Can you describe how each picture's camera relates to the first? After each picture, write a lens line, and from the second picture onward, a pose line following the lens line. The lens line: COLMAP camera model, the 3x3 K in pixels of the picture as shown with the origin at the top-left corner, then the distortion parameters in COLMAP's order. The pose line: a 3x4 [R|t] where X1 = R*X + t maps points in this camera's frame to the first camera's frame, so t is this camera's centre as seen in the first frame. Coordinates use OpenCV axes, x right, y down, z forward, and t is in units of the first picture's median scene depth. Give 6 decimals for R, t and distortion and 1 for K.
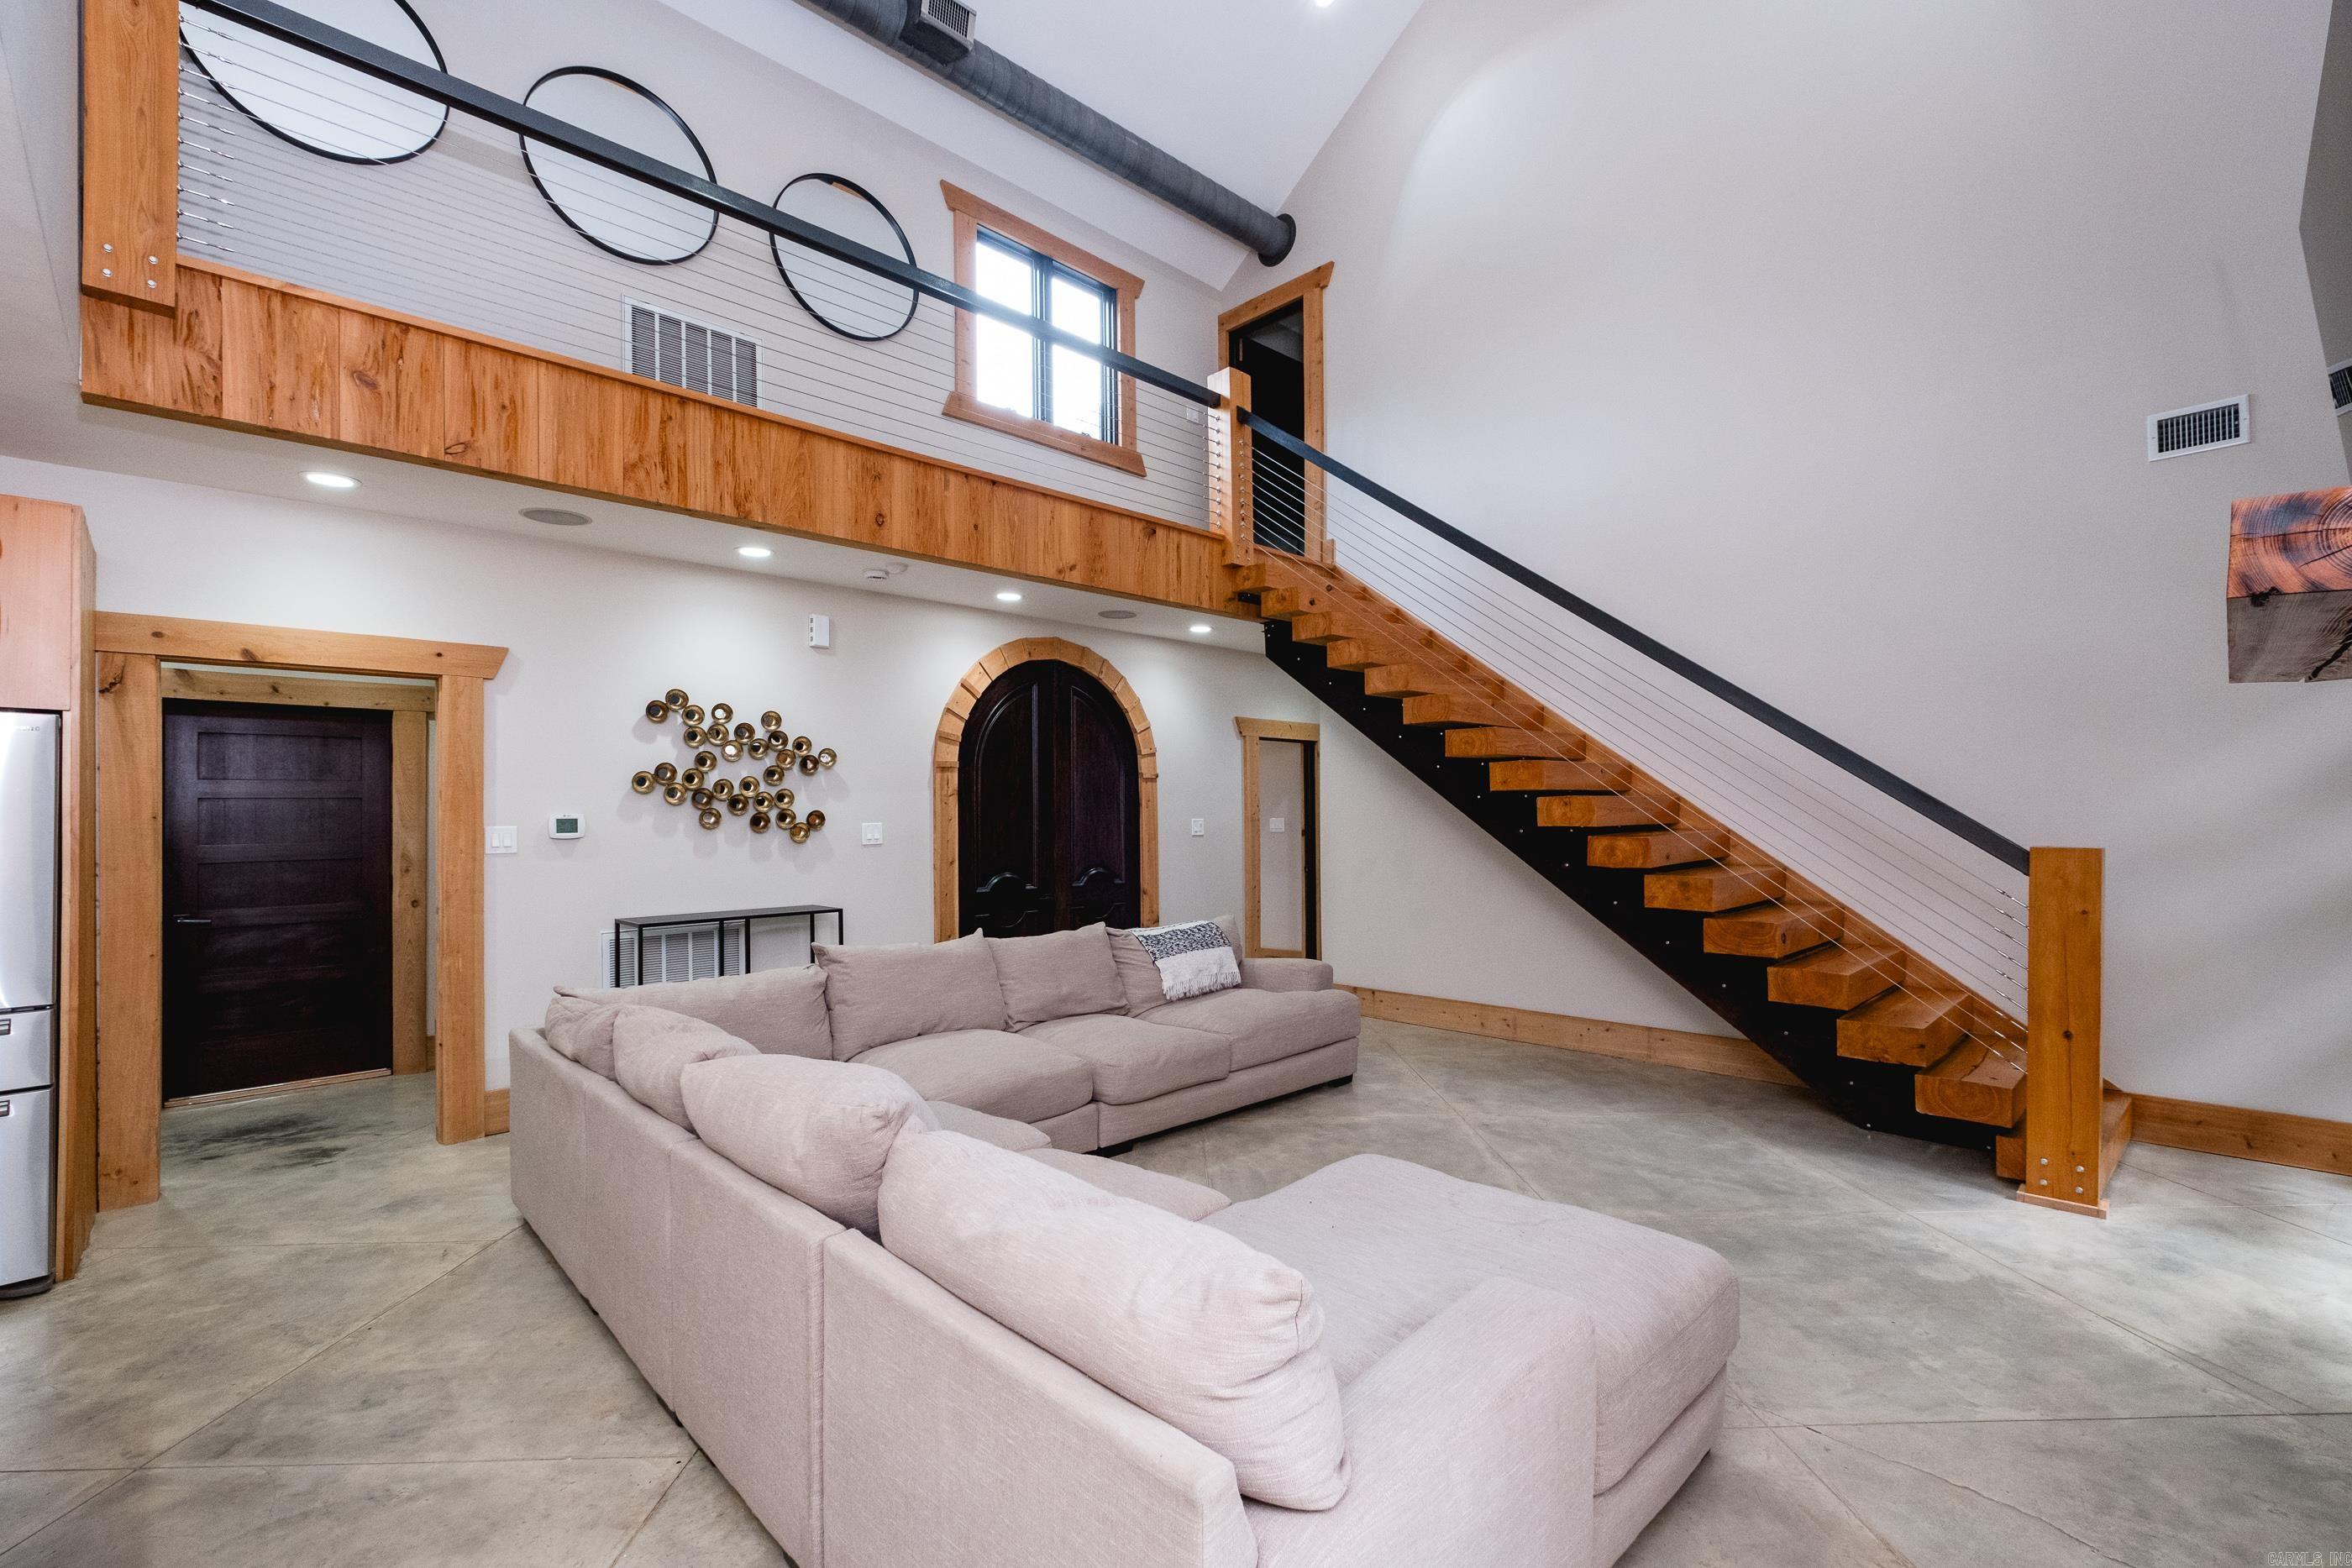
lens RADIAL K [[1011.5, 0, 1188.2], [0, 1011.5, 807.6], [0, 0, 1]] dist [0.004098, -0.005406]
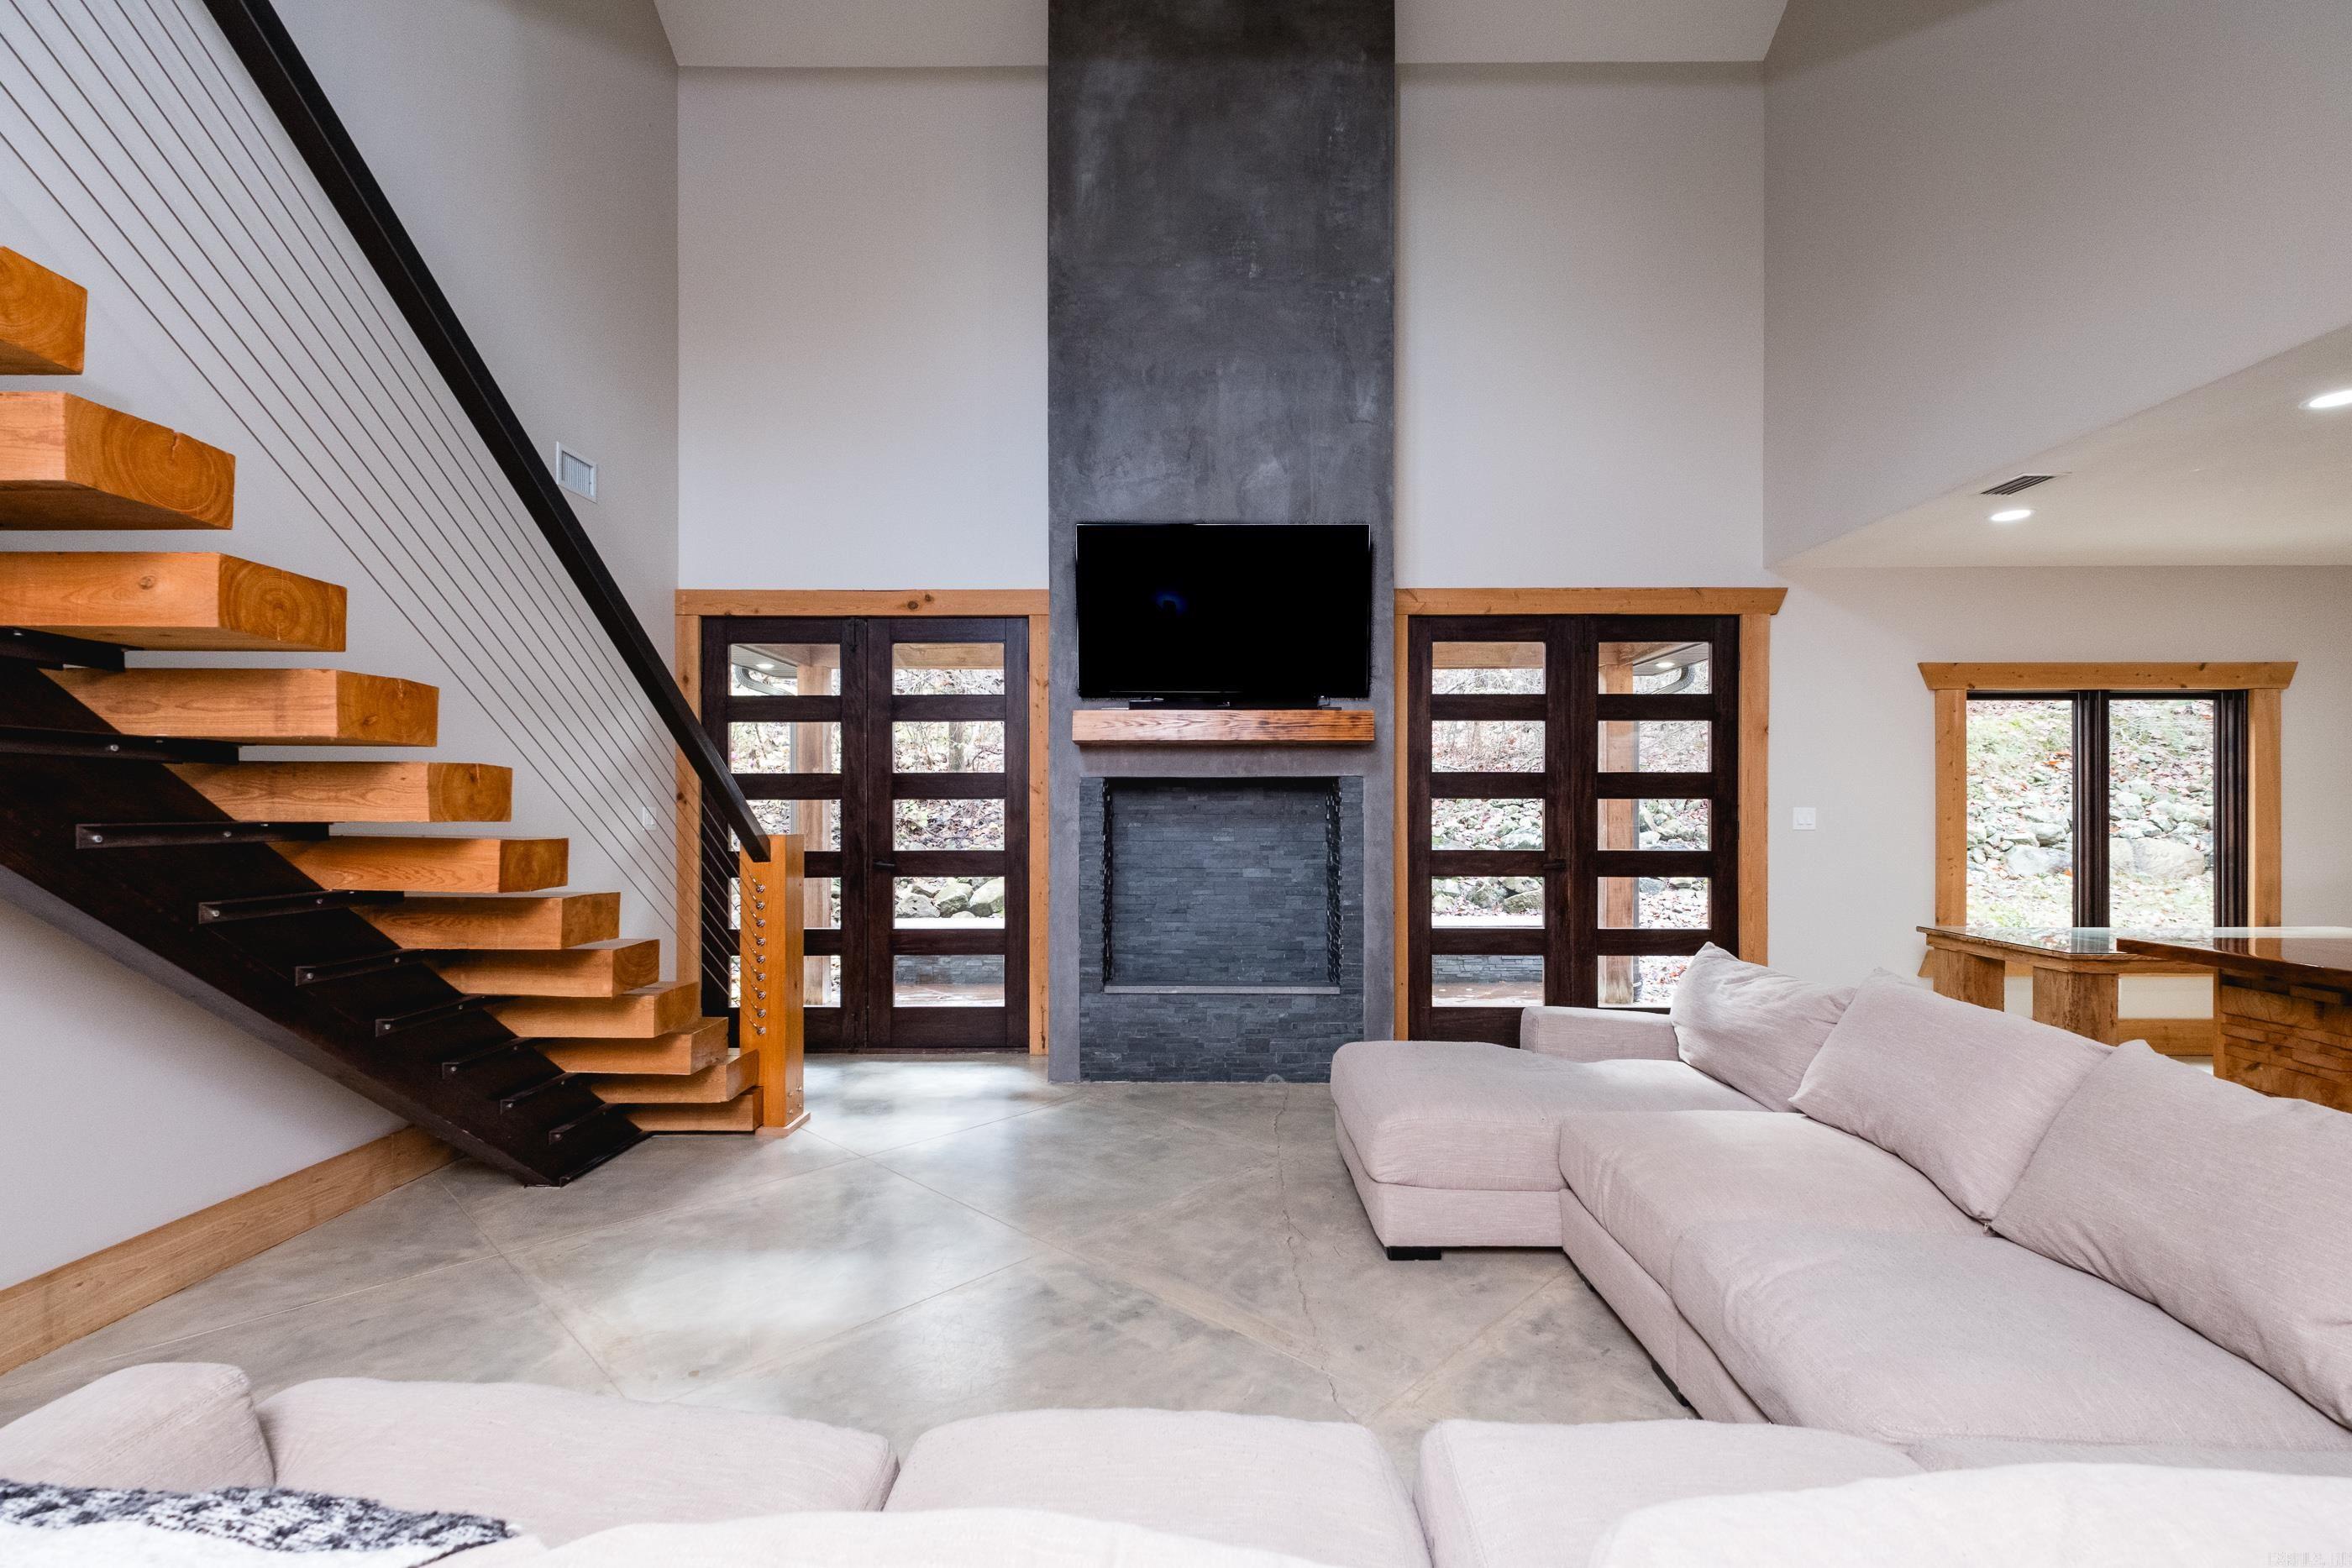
lens RADIAL K [[1013.6, 0, 1185.5], [0, 1013.6, 815.7], [0, 0, 1]] dist [0.002025, -0.000771]
pose [[-0.702557, 0.005277, 0.711608, -0.244868], [-0.001088, 0.999963, -0.008489, 0.018276], [-0.711627, -0.006738, -0.702525, 1.061296]]
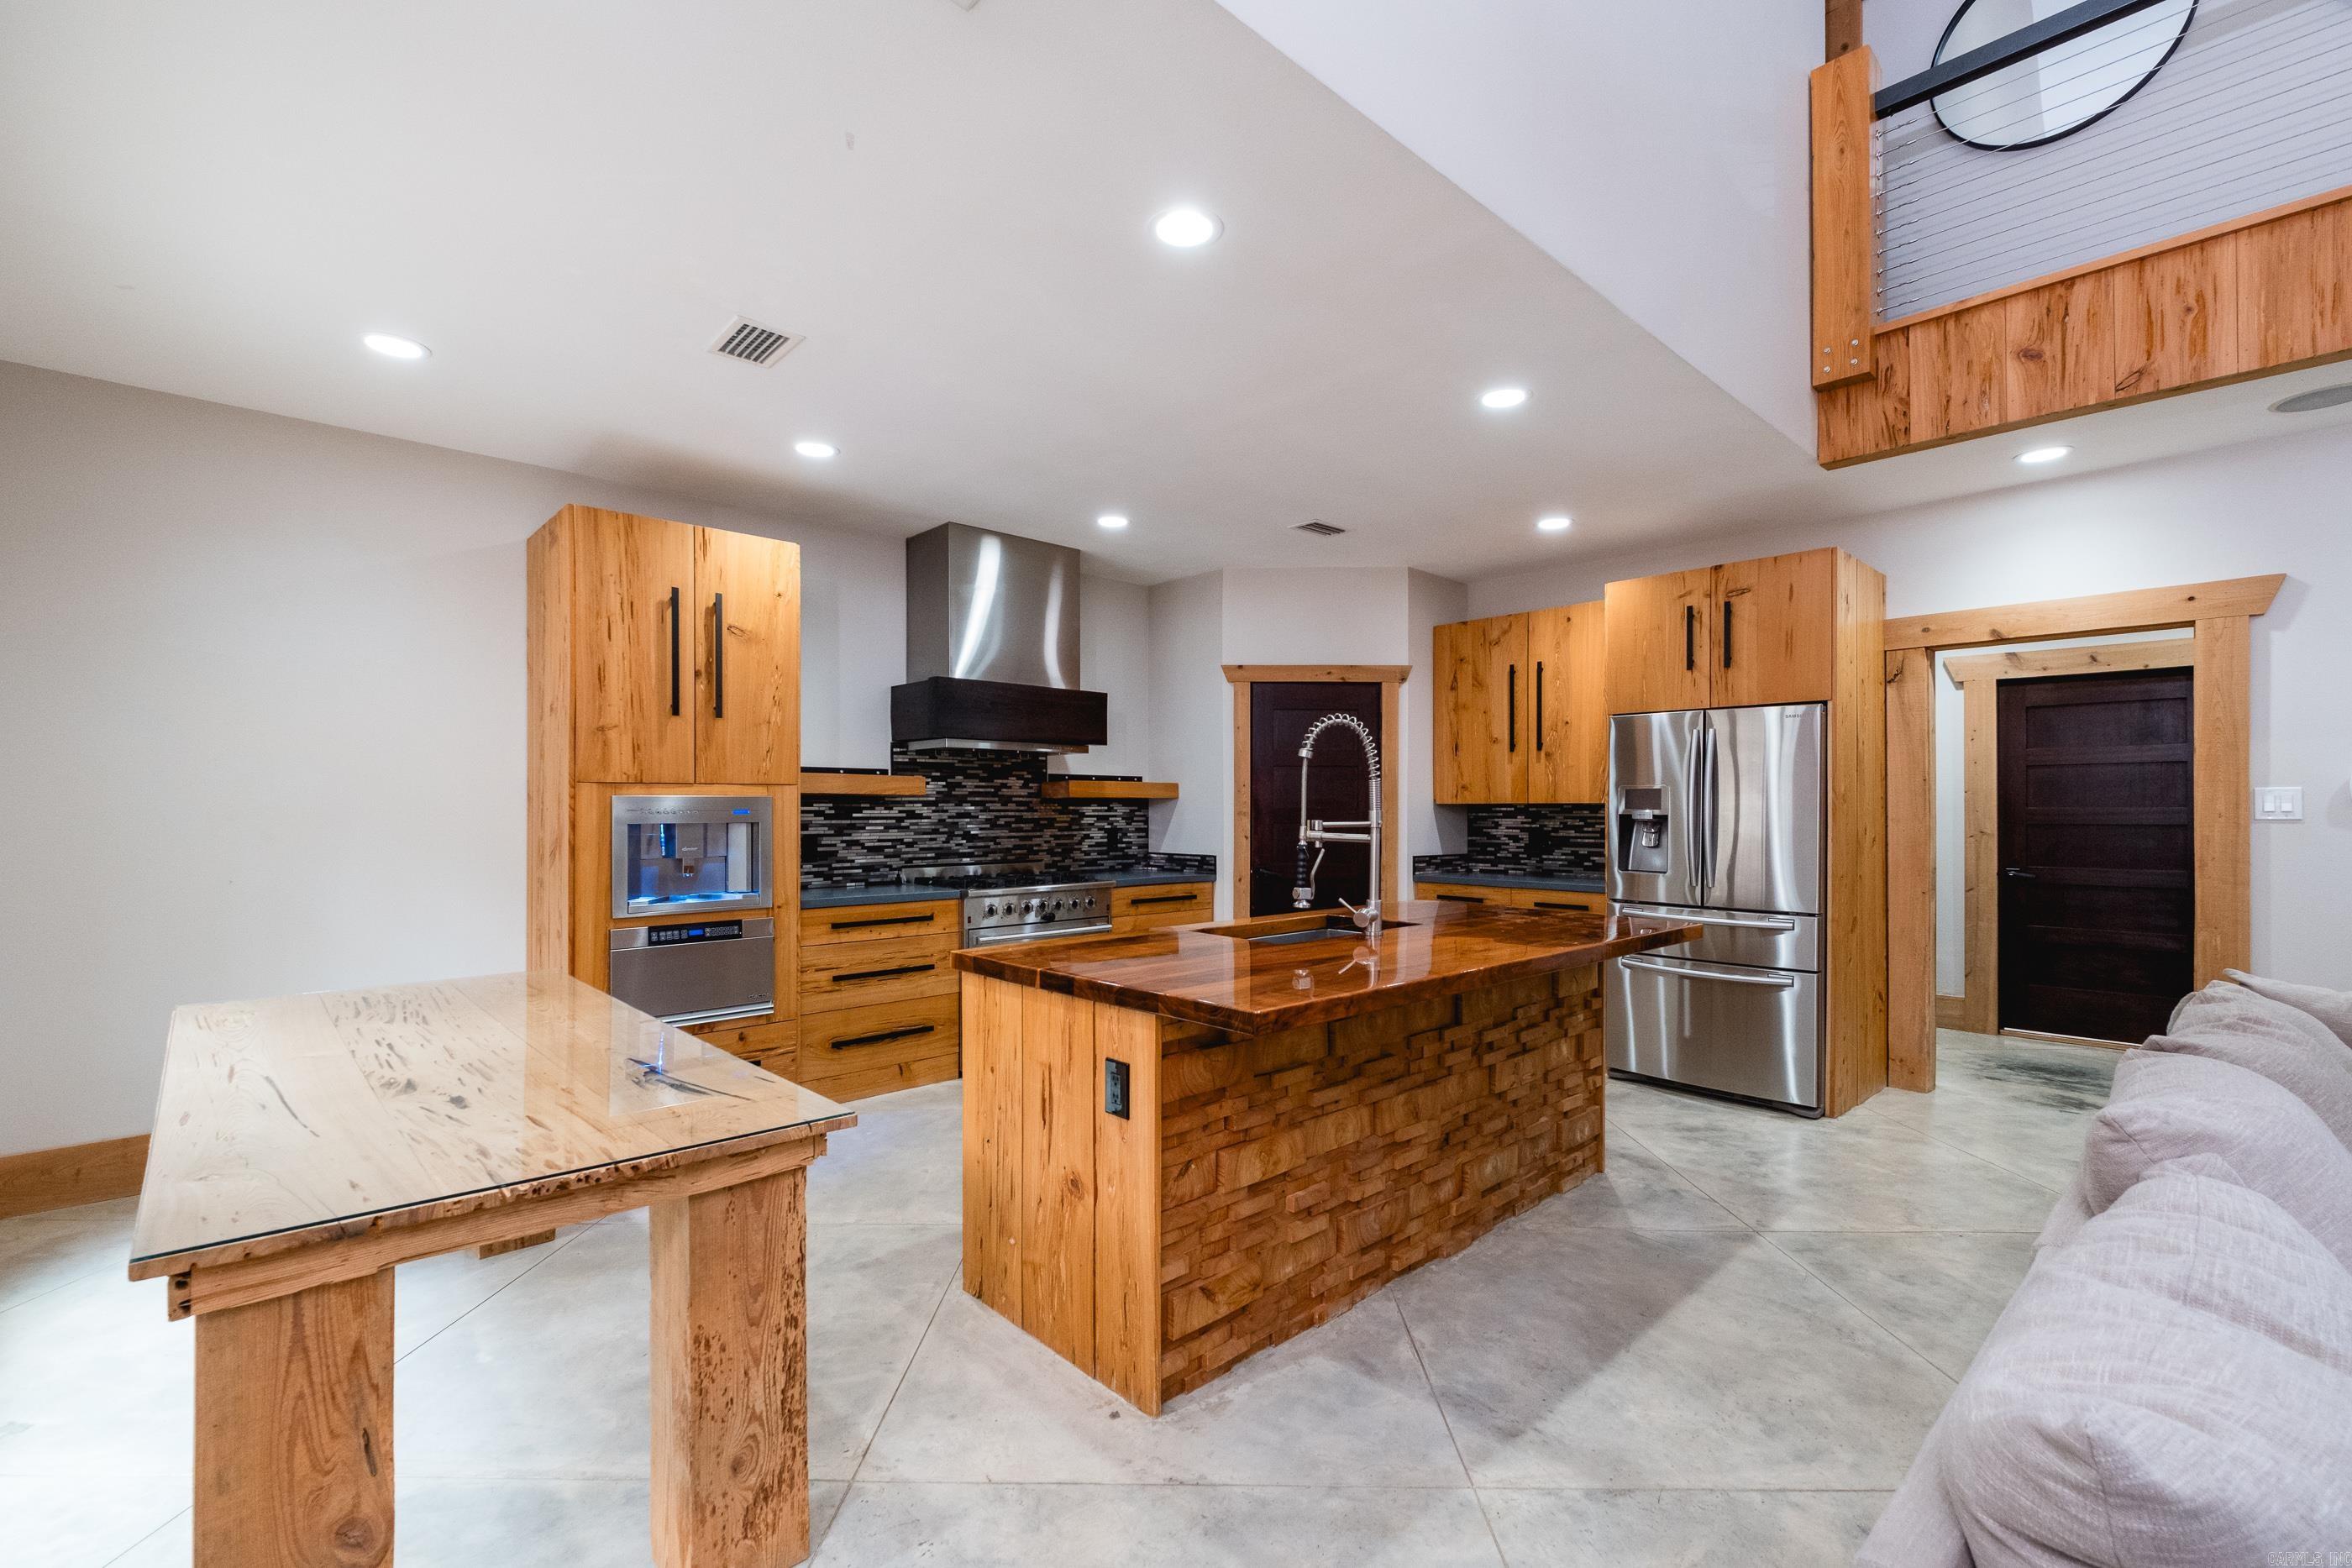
lens RADIAL K [[1011.7, 0, 1180.8], [0, 1011.7, 806.3], [0, 0, 1]] dist [0.004527, -0.004809]
pose [[-0.032582, 0.009441, -0.999424, 0.174116], [0.011269, 0.999895, 0.009078, 0.015175], [0.999406, -0.010967, -0.032685, 0.104371]]
